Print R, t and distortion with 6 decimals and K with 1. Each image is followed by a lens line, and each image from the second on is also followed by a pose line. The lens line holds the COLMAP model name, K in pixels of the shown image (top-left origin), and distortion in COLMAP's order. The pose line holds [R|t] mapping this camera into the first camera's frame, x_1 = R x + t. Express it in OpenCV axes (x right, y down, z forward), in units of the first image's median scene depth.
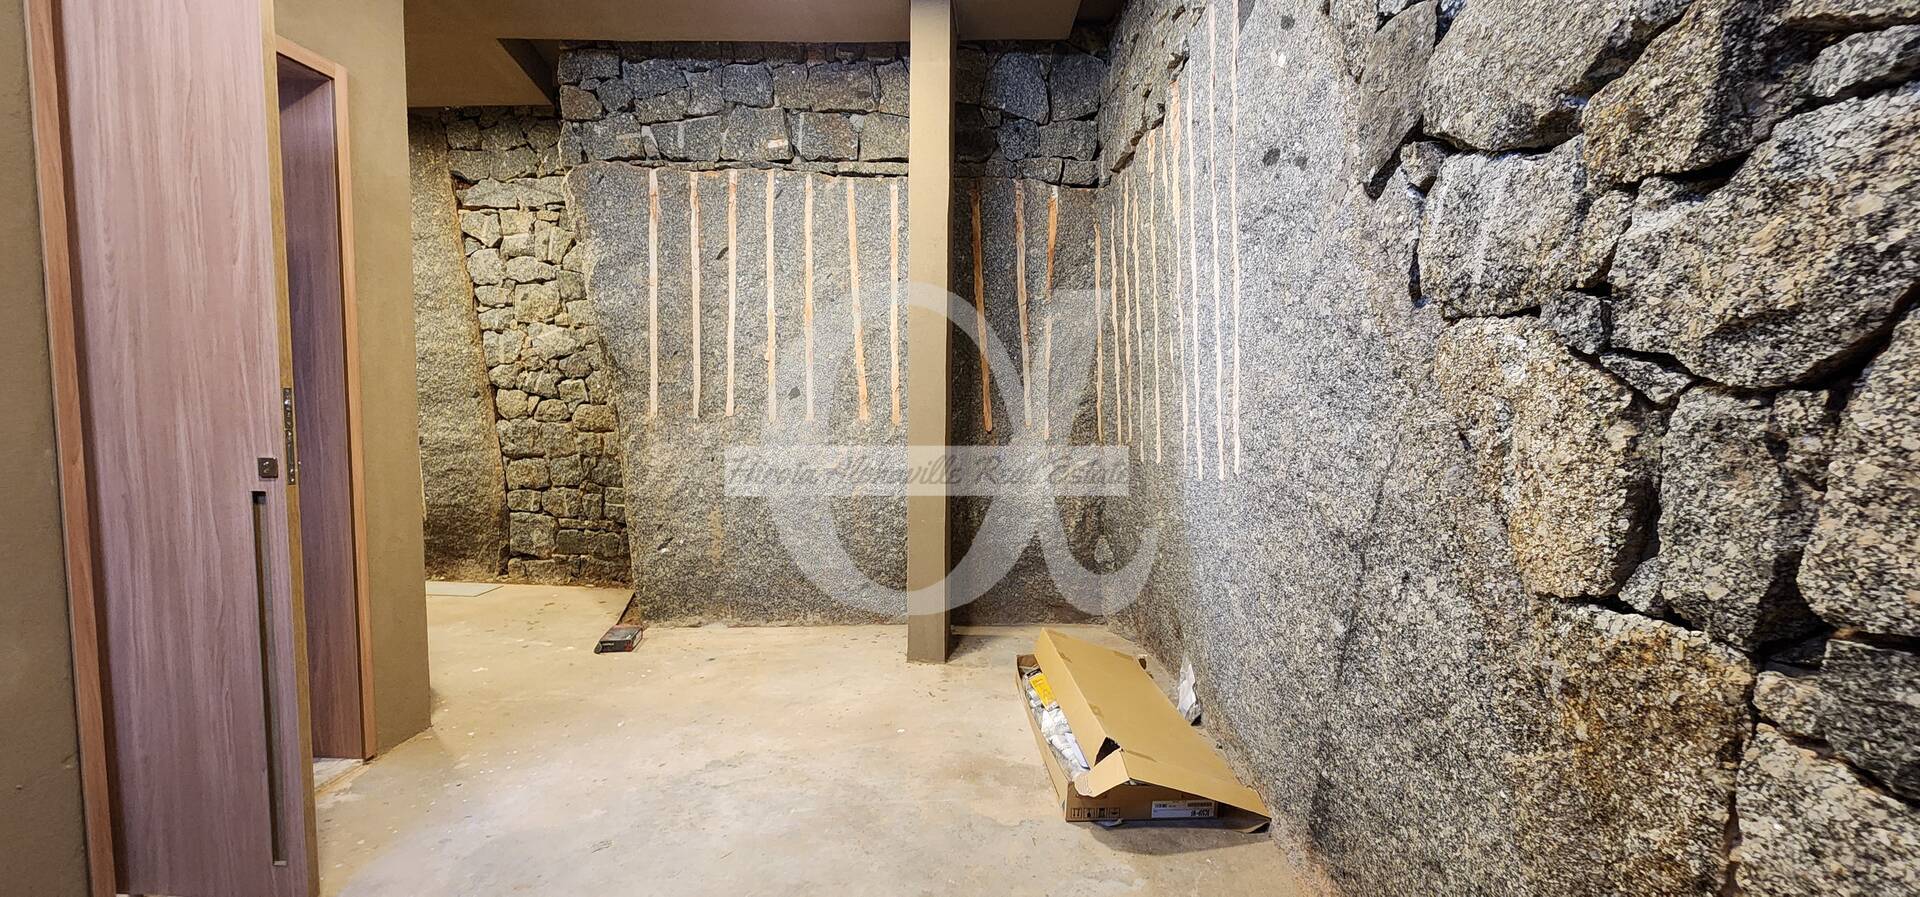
lens RADIAL K [[821.4, 0, 951.3], [0, 821.4, 457.2], [0, 0, 1]] dist [-0.000030, -0.000067]
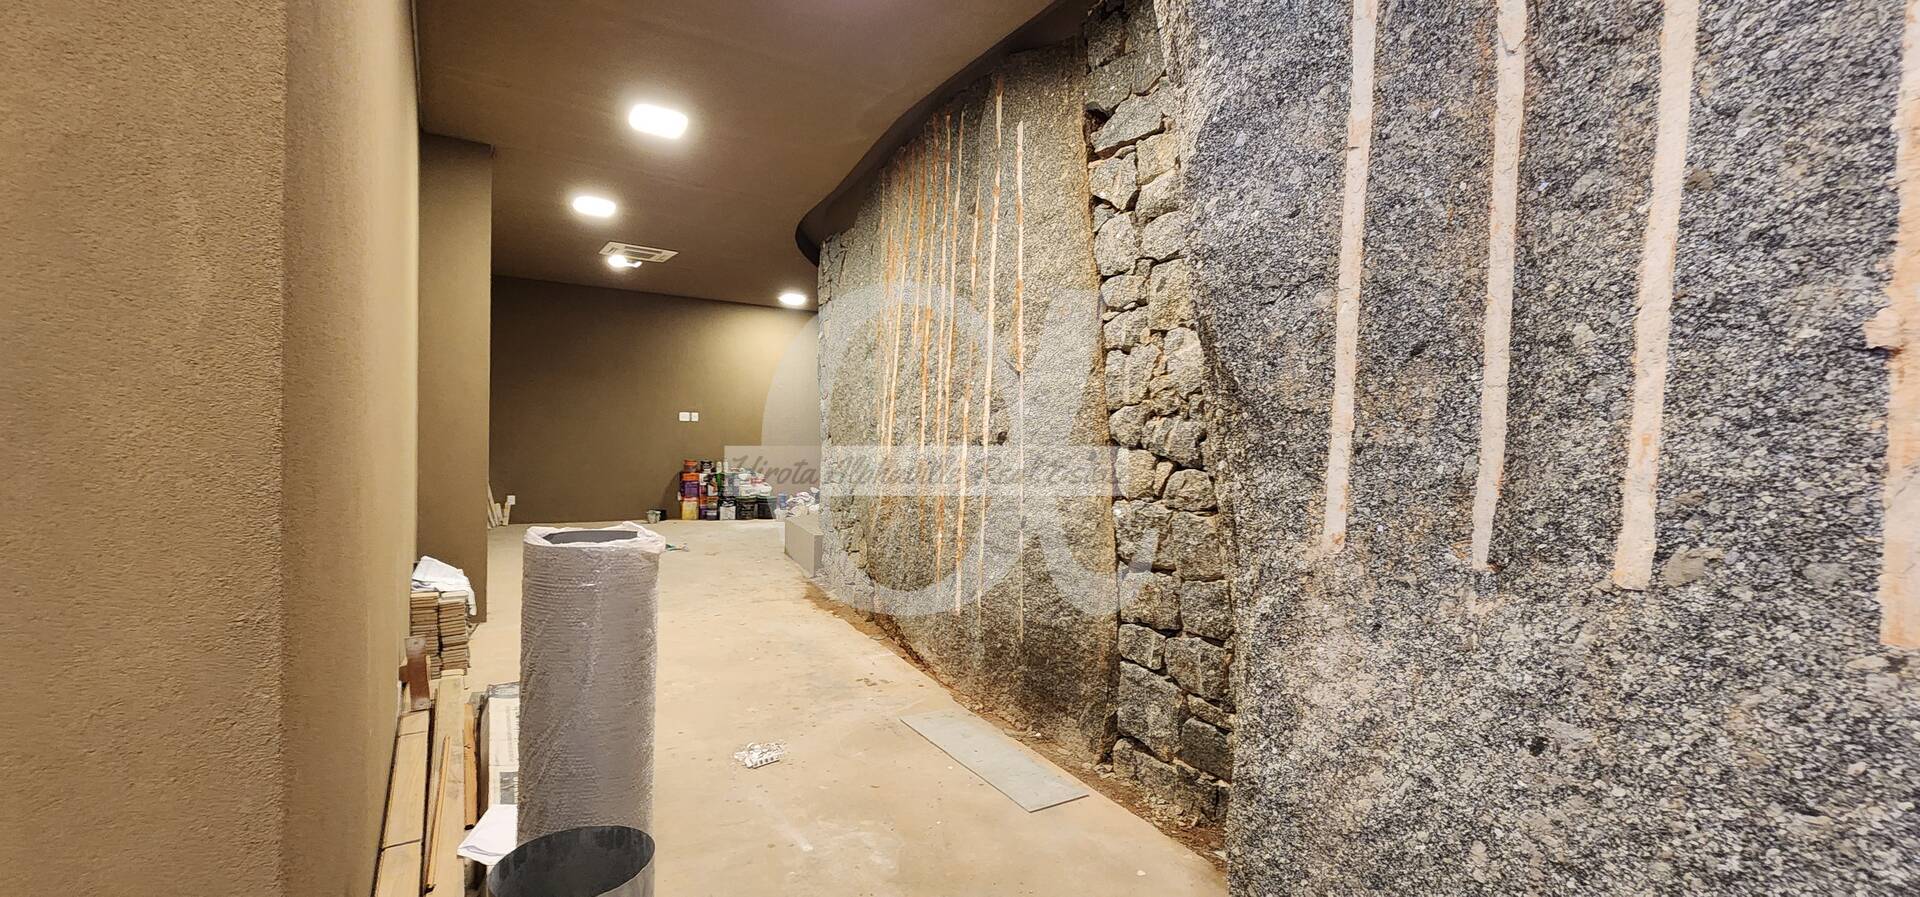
lens RADIAL K [[821.4, 0, 951.3], [0, 821.4, 457.2], [0, 0, 1]] dist [-0.000030, -0.000067]
pose [[0.614405, 0.031709, -0.788353, -0.162260], [-0.081008, 0.996447, -0.023055, -0.053381], [0.784821, 0.078028, 0.614791, 0.550565]]
